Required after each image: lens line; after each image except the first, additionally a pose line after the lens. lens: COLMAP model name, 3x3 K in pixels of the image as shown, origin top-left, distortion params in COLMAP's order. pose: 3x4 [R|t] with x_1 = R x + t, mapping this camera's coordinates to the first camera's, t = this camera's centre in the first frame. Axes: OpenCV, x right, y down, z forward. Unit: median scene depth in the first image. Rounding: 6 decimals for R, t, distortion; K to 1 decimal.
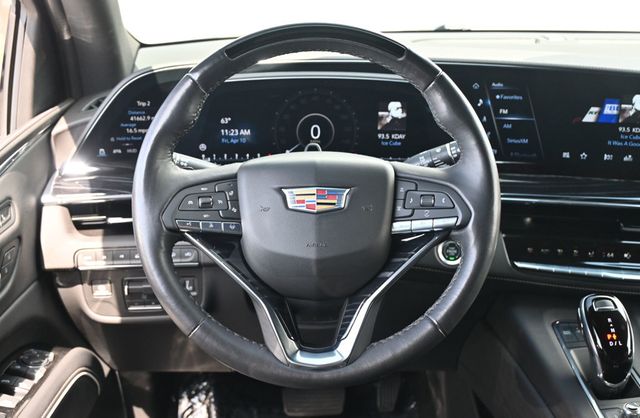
lens RADIAL K [[700.8, 0, 320.0], [0, 700.8, 208.5], [0, 0, 1]] dist [-0.007320, 0.000000]
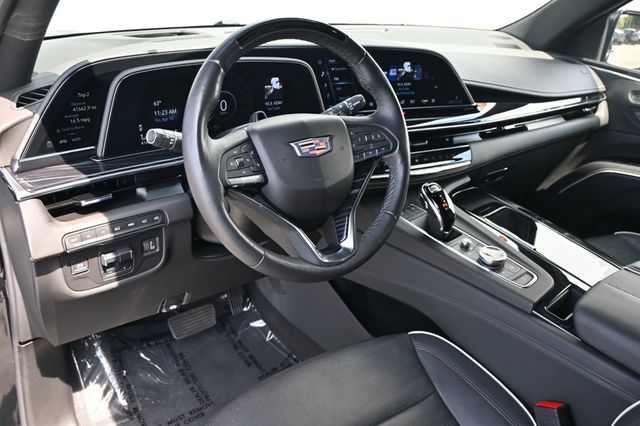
lens RADIAL K [[548.7, 0, 320.1], [0, 548.7, 213.4], [0, 0, 1]] dist [-0.010921, 0.013968]
pose [[0.792378, -0.210972, 0.572388, -0.489714], [0.165311, 0.977446, 0.131423, -0.018560], [-0.587205, -0.009515, 0.809382, 0.078196]]
